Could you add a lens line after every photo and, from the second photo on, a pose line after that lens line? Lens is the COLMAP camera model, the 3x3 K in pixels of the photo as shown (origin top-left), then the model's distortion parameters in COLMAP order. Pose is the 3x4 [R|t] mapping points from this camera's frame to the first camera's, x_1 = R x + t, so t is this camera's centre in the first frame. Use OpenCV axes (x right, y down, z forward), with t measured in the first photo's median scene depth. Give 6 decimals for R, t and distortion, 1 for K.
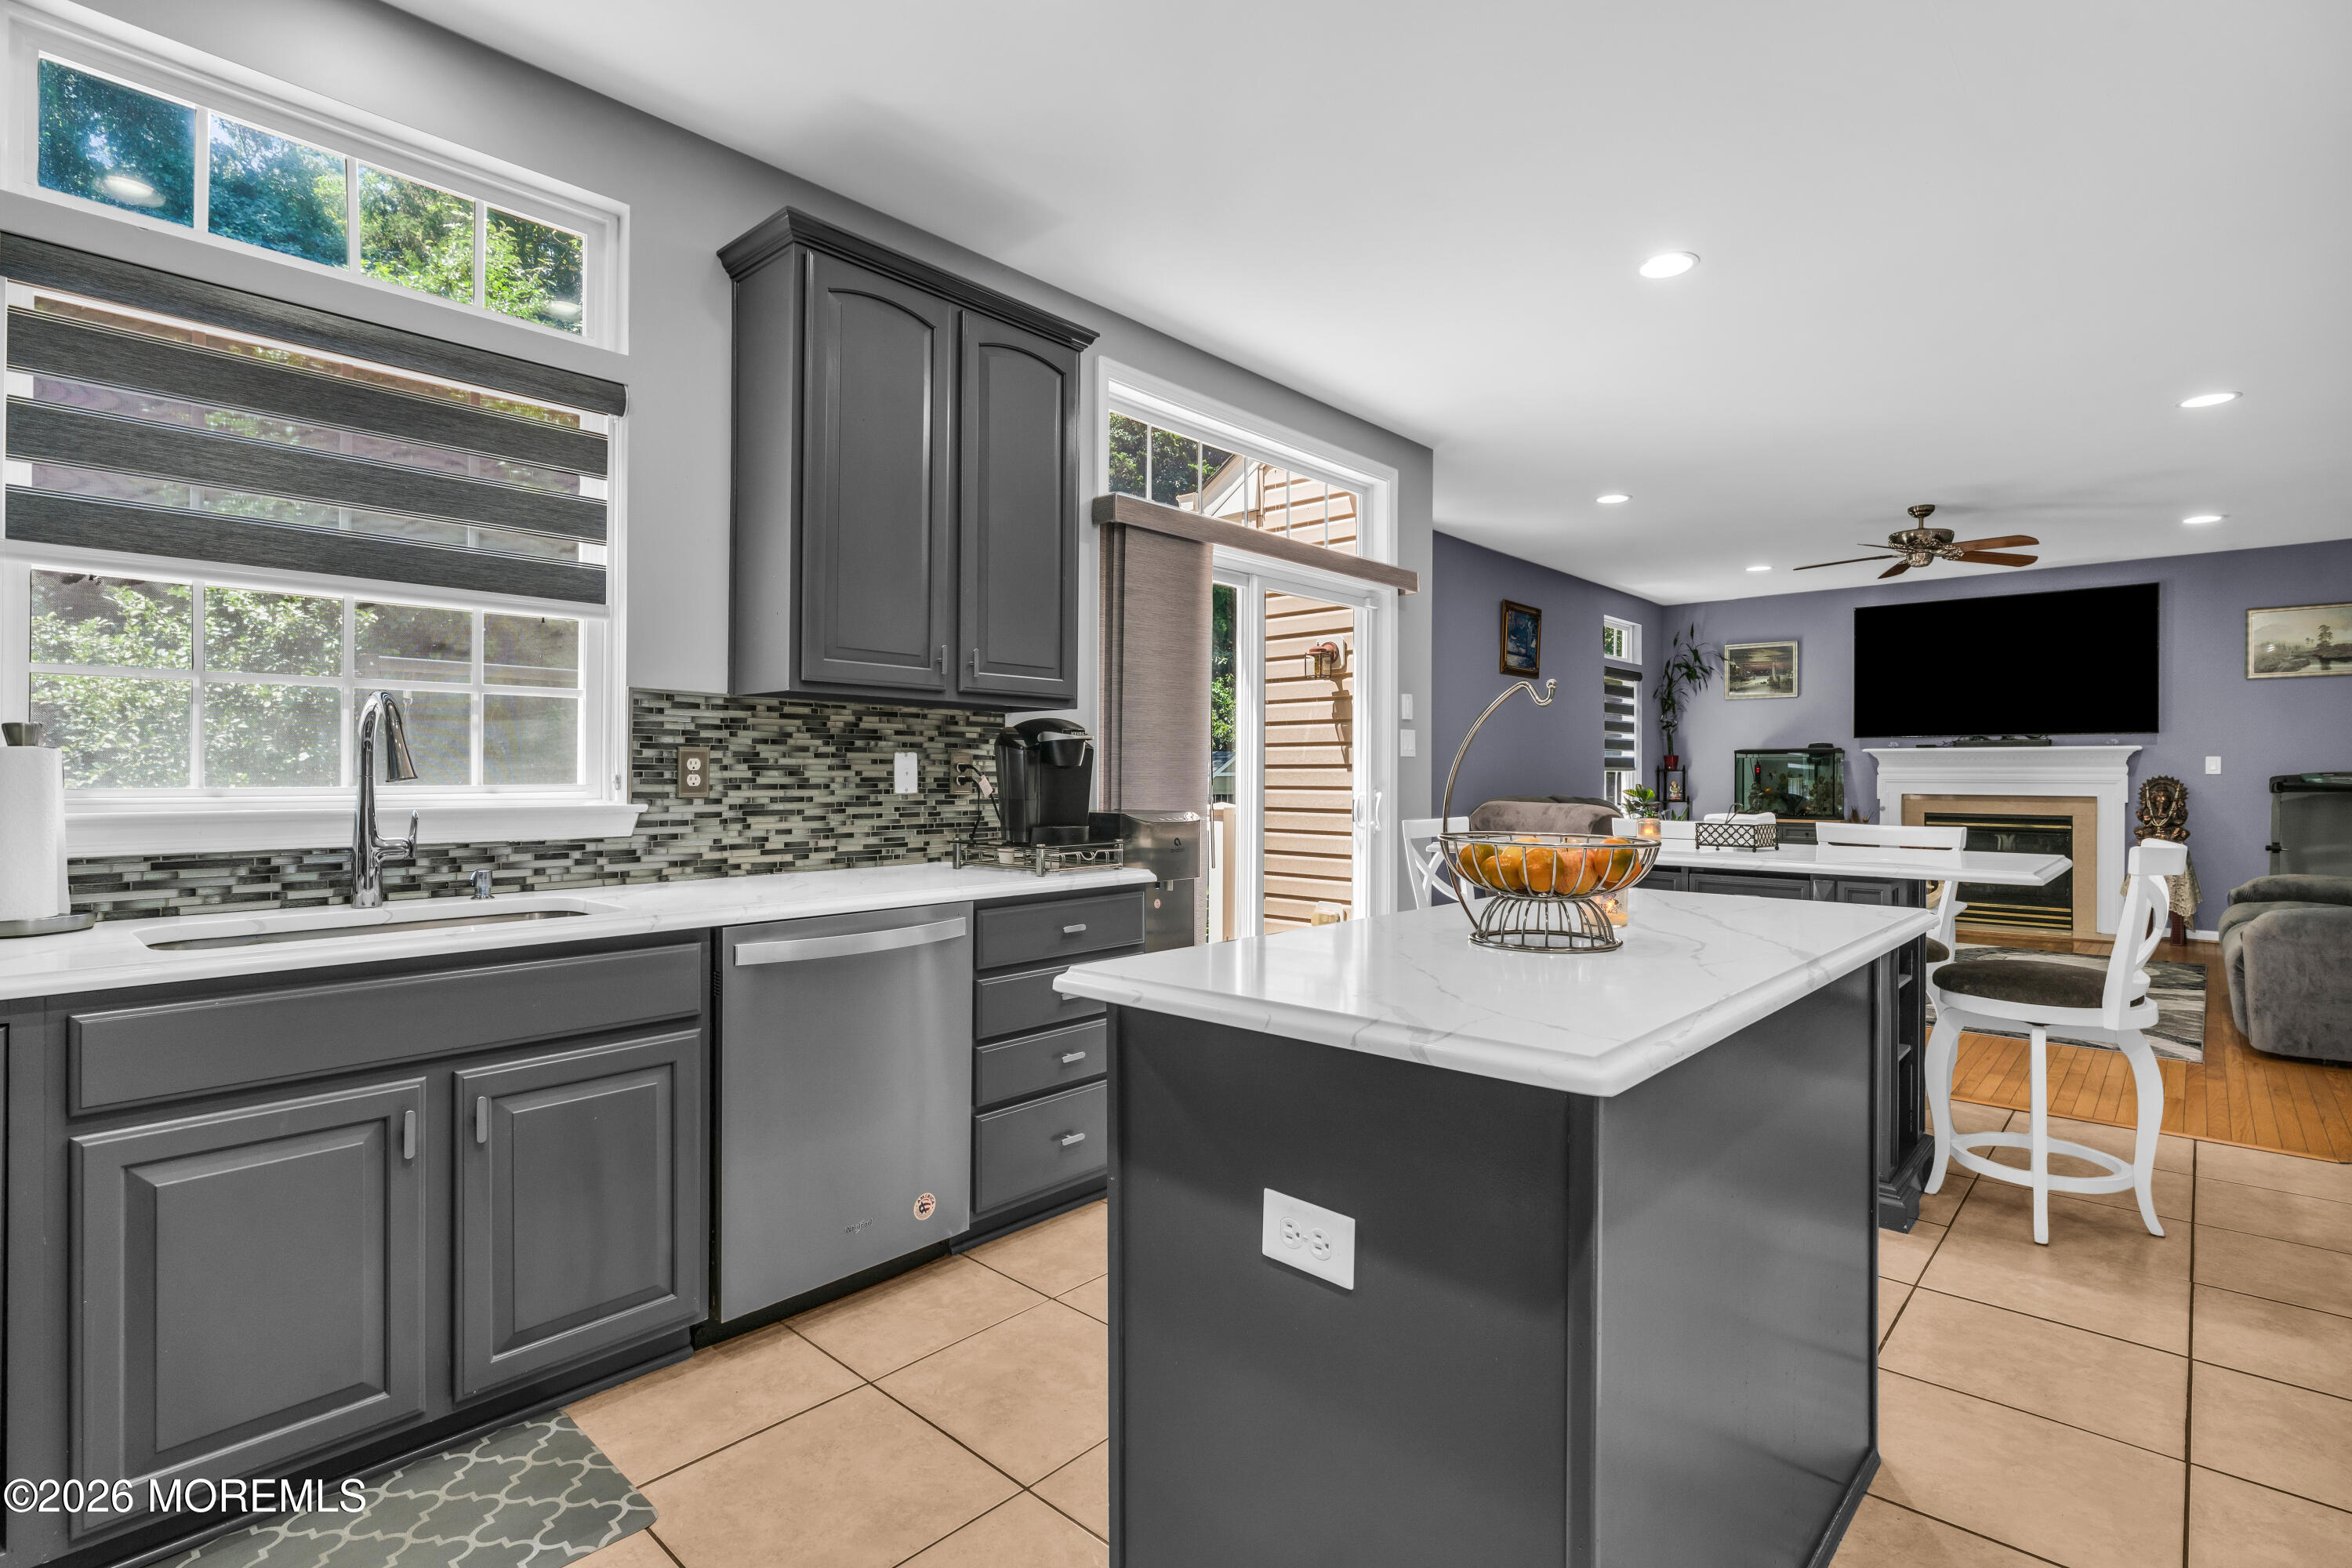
lens RADIAL K [[1110.7, 0, 1167.7], [0, 1110.7, 768.7], [0, 0, 1]] dist [-0.002102, -0.001385]
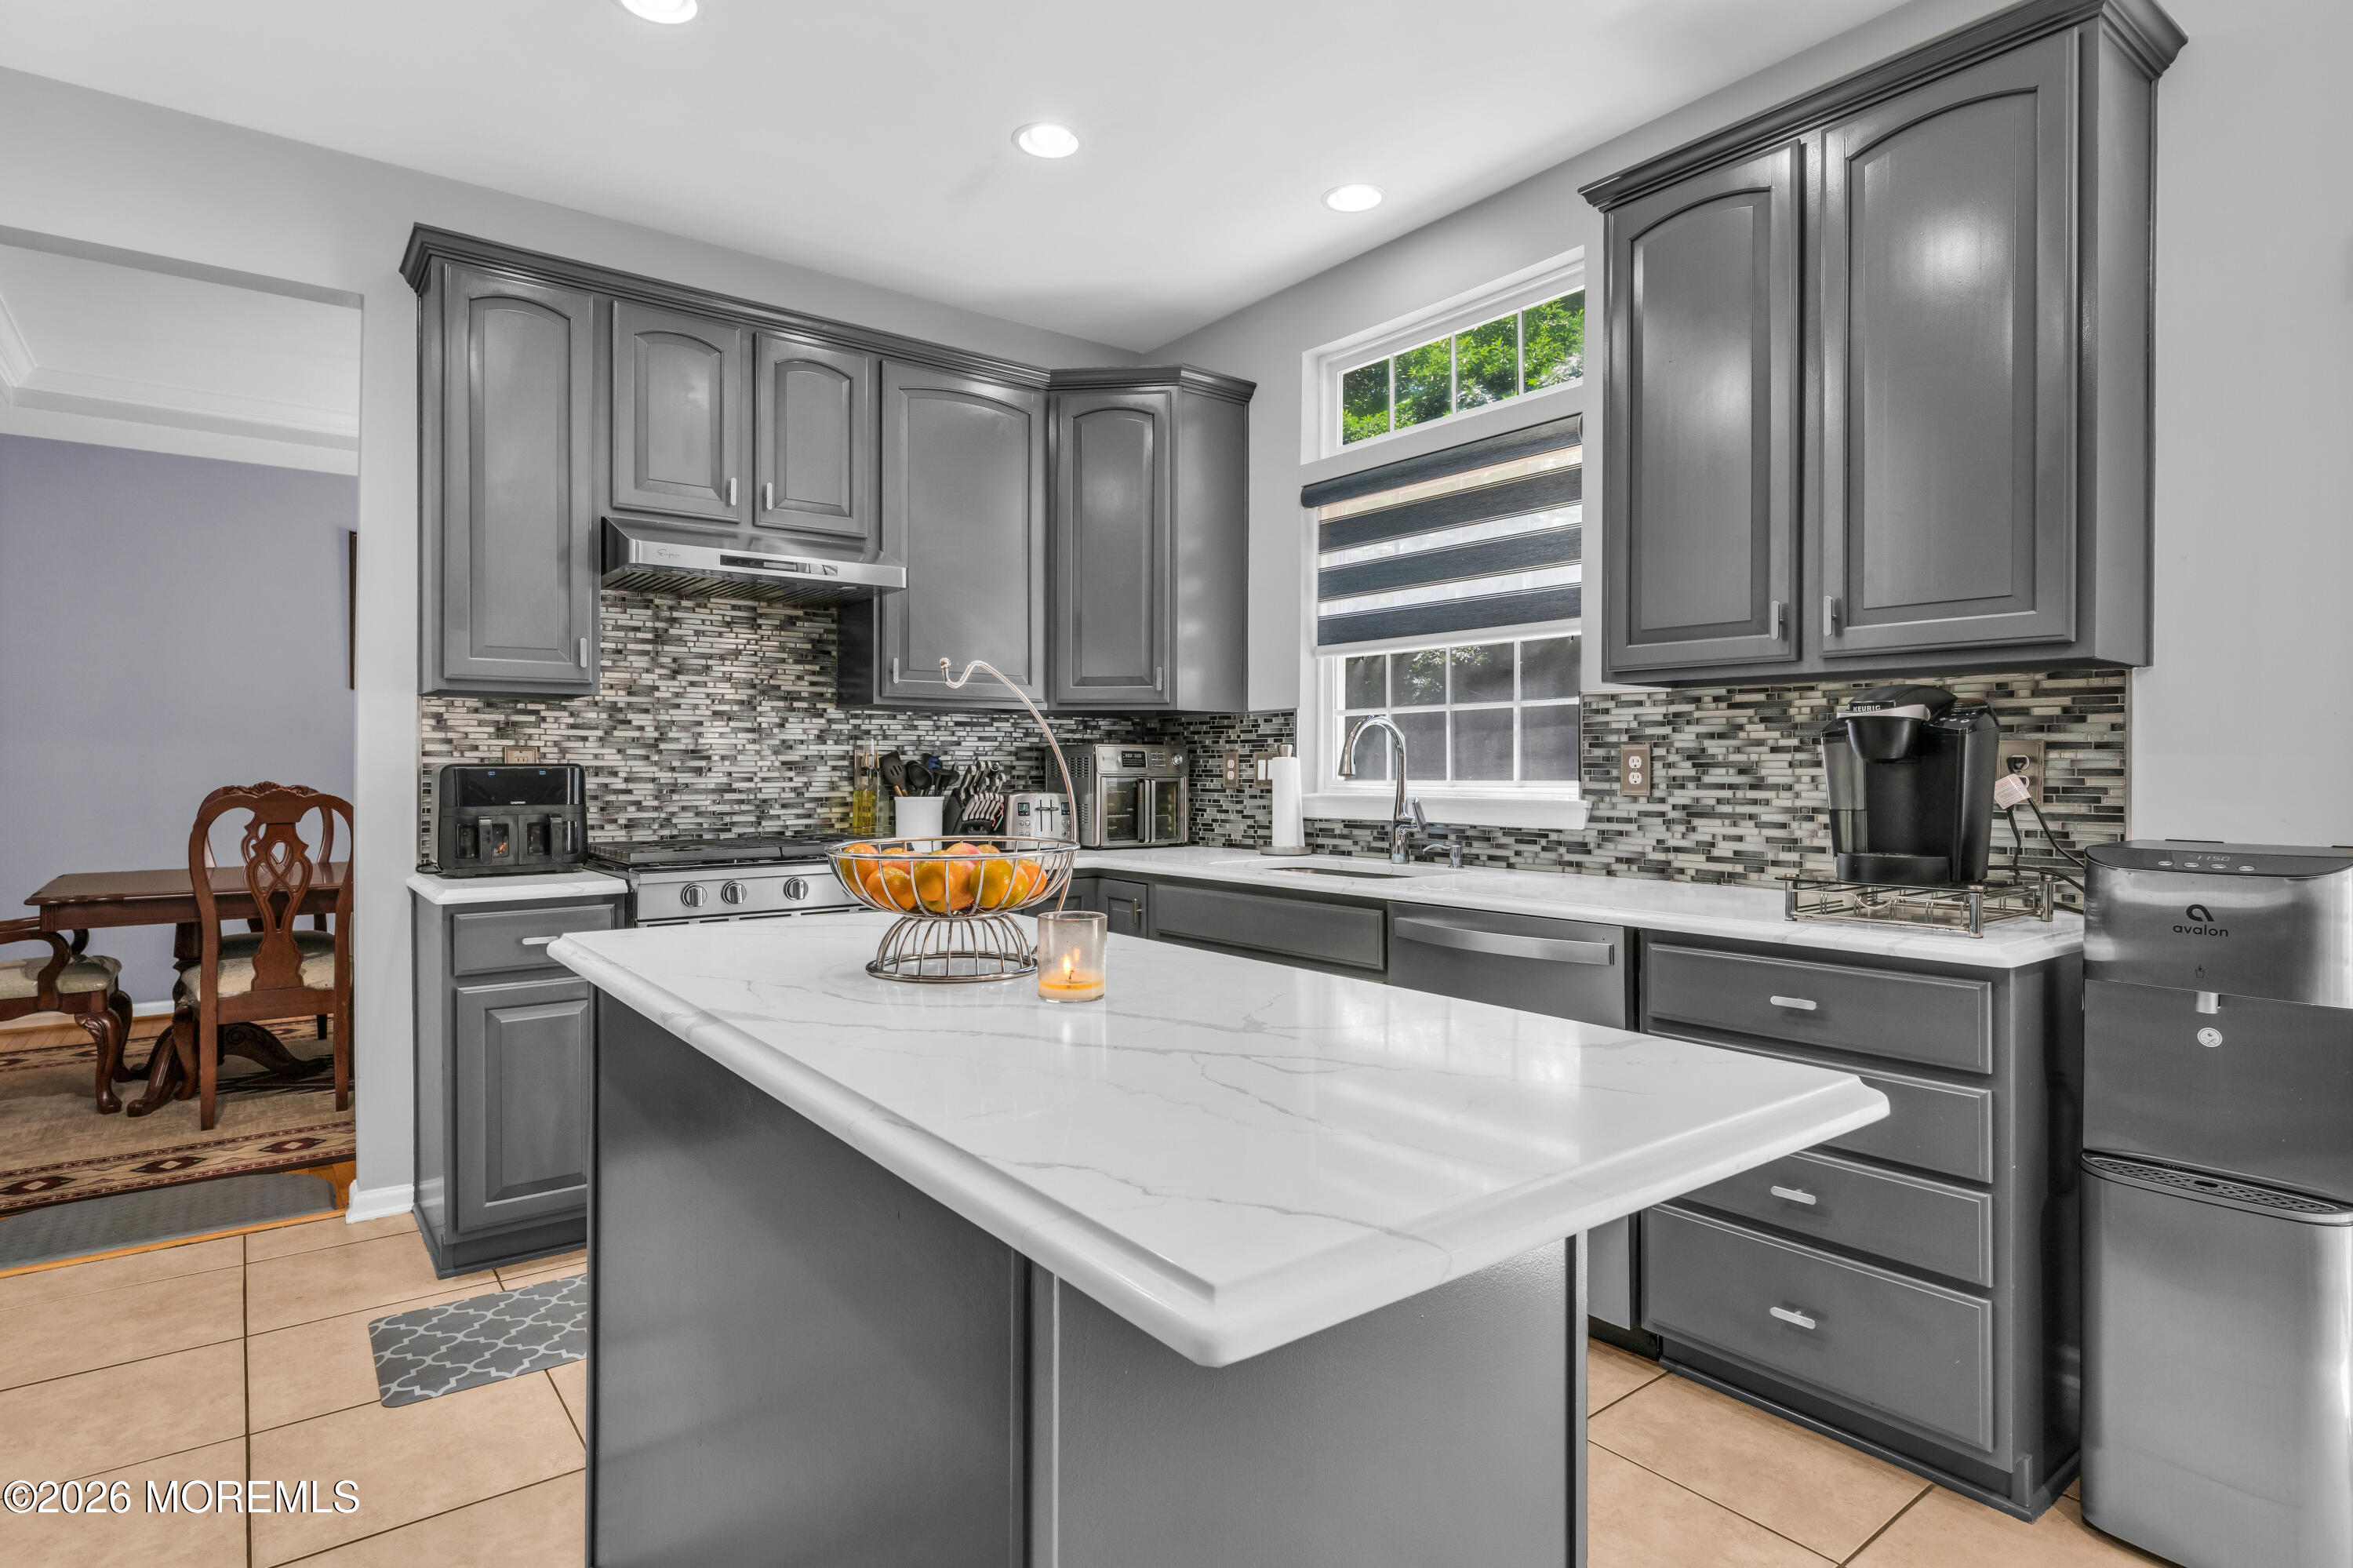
lens RADIAL K [[1217.0, 0, 1173.2], [0, 1217.0, 766.4], [0, 0, 1]] dist [0.000512, -0.001959]
pose [[-0.166060, -0.003750, -0.986109, 0.660727], [0.004121, 0.999981, -0.004497, 0.002740], [0.986107, -0.004811, -0.166041, 0.711395]]
